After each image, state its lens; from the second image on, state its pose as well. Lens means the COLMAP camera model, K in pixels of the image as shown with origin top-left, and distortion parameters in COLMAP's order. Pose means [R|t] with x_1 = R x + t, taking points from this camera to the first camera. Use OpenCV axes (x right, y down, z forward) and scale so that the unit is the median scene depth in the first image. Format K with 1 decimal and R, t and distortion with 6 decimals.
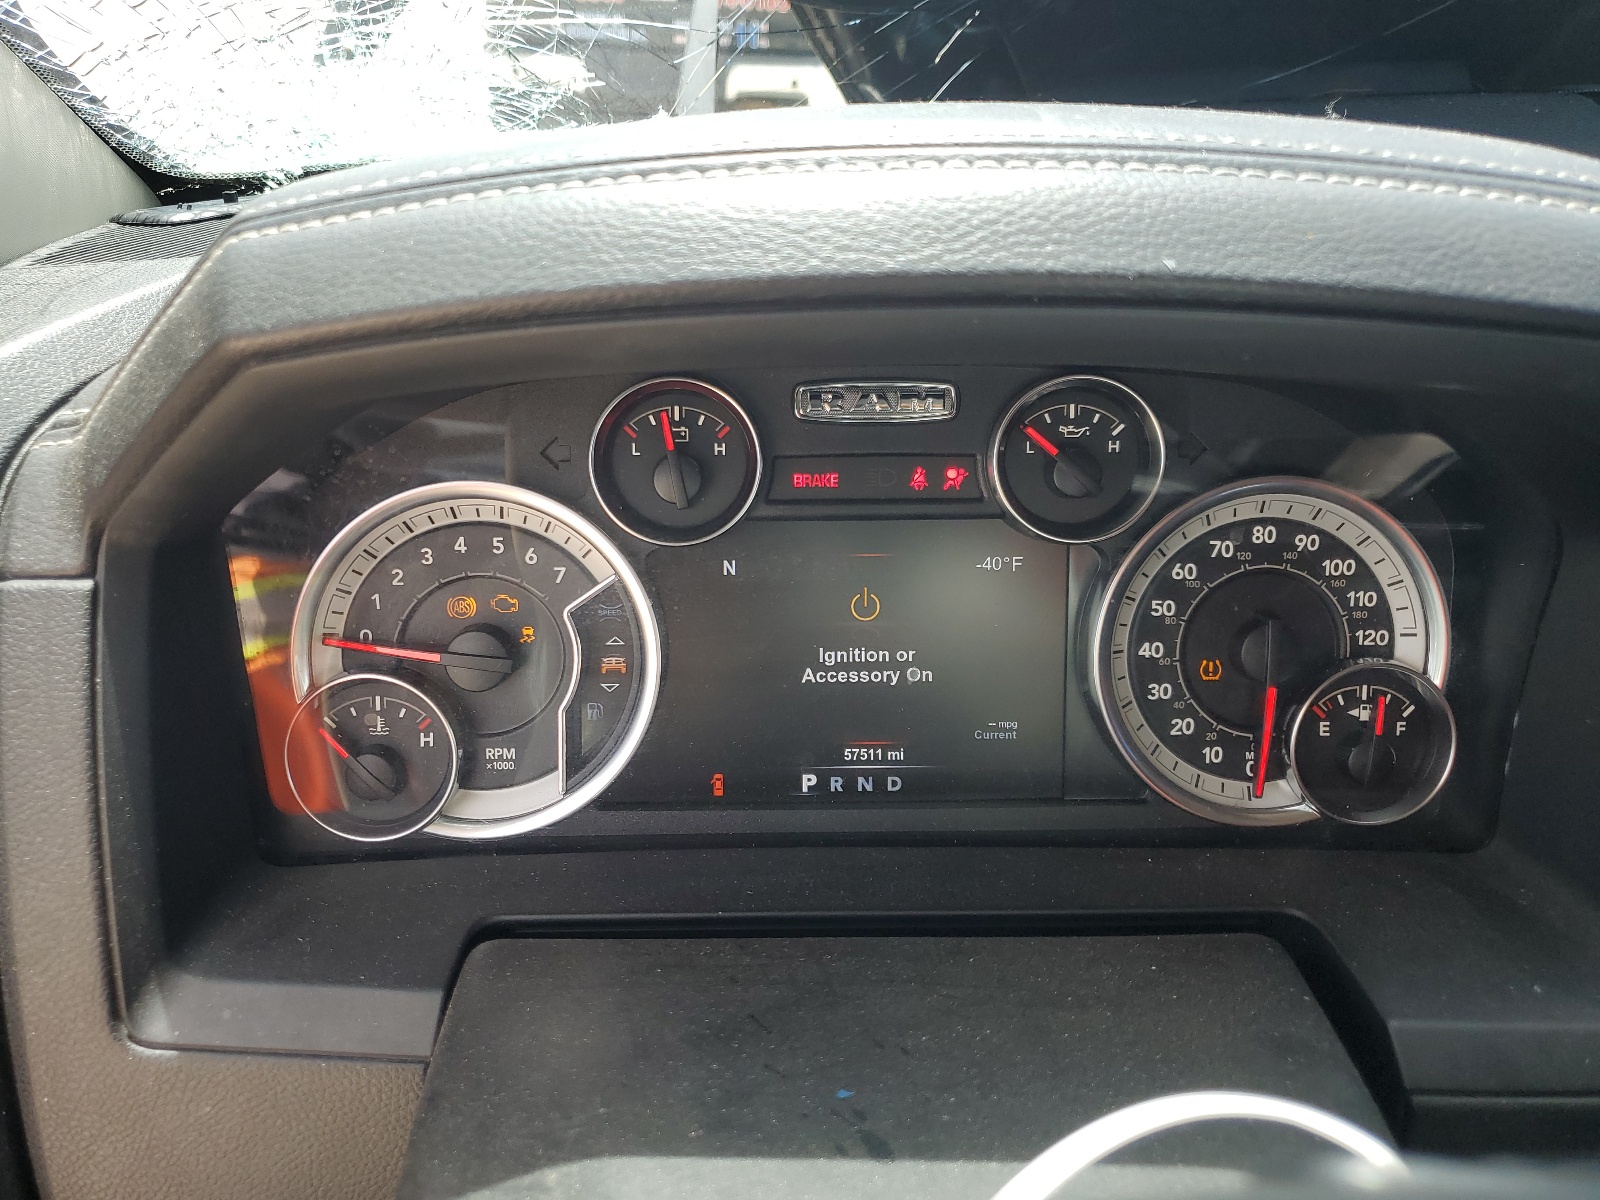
lens RADIAL K [[1211.4, 0, 800.1], [0, 1211.4, 598.8], [0, 0, 1]] dist [0.003444, 0.001252]
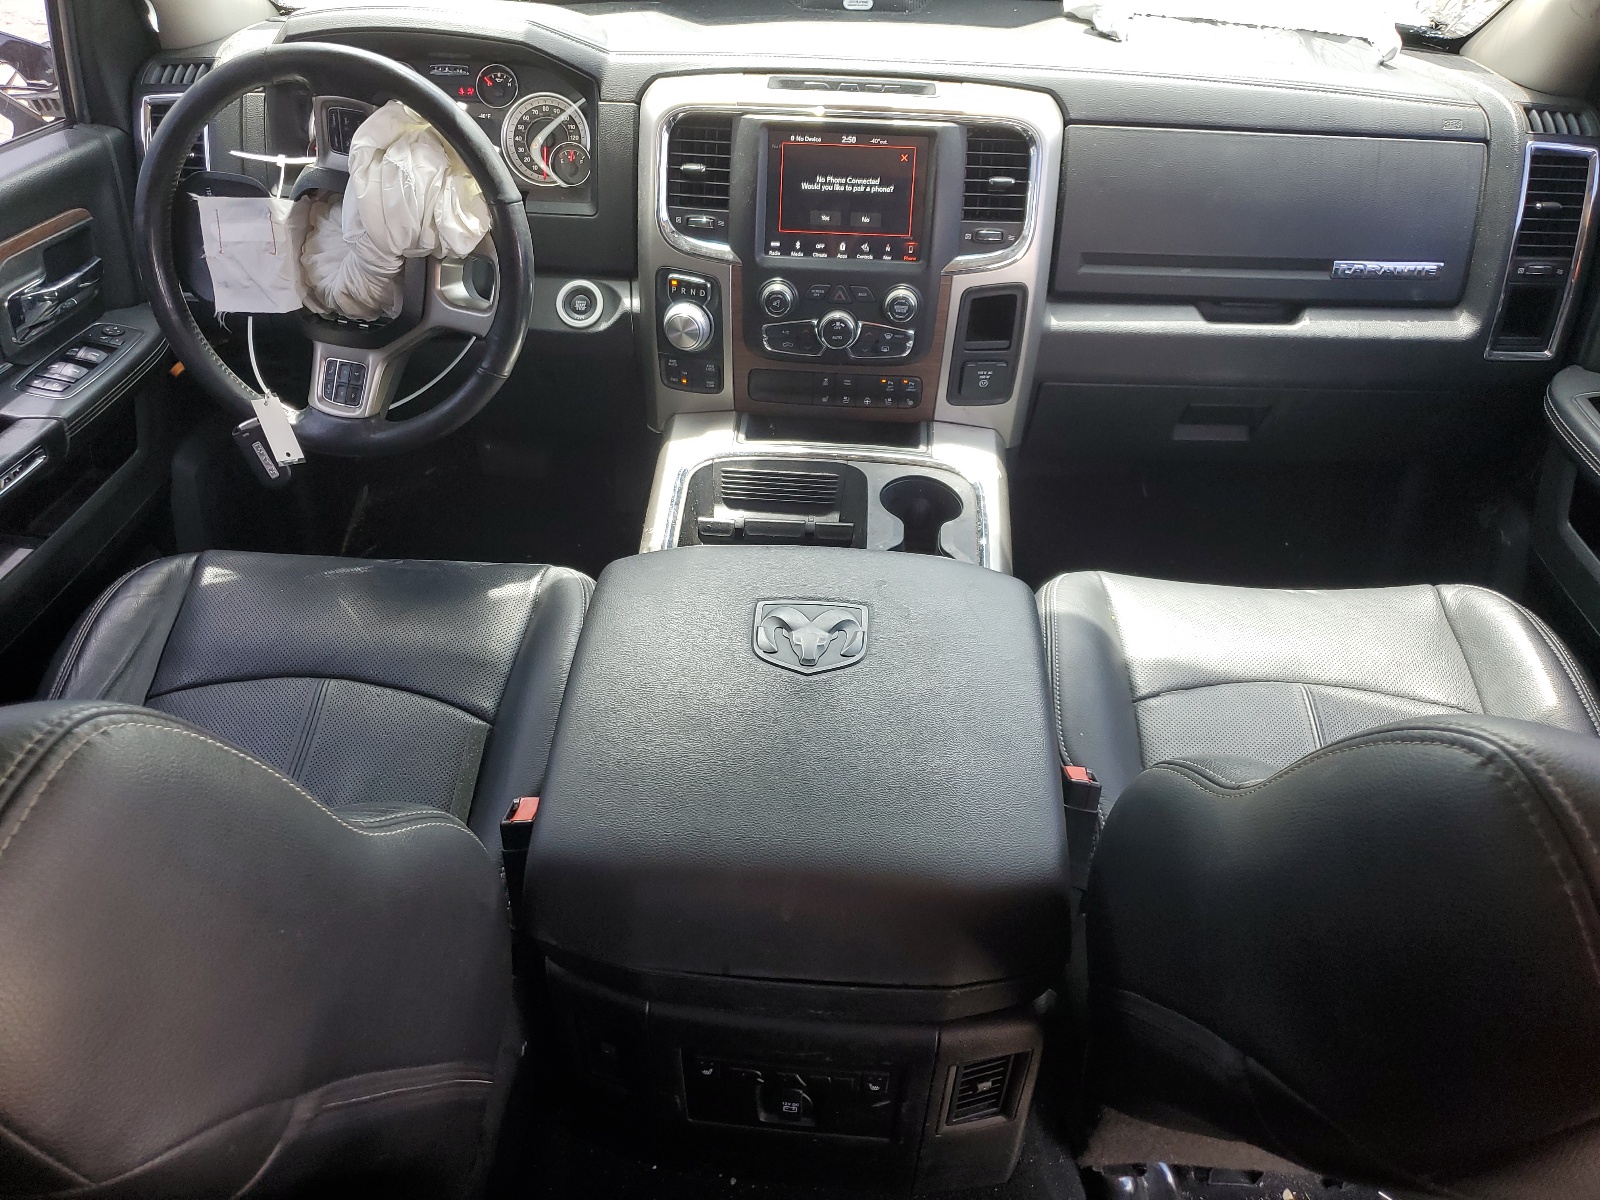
lens RADIAL K [[1211.4, 0, 800.2], [0, 1211.4, 601.2], [0, 0, 1]] dist [0.003444, 0.001252]
pose [[0.995800, 0.056381, -0.072140, 1.586104], [-0.047770, 0.992104, 0.115967, 1.044527], [0.078108, -0.112034, 0.990630, -3.040202]]
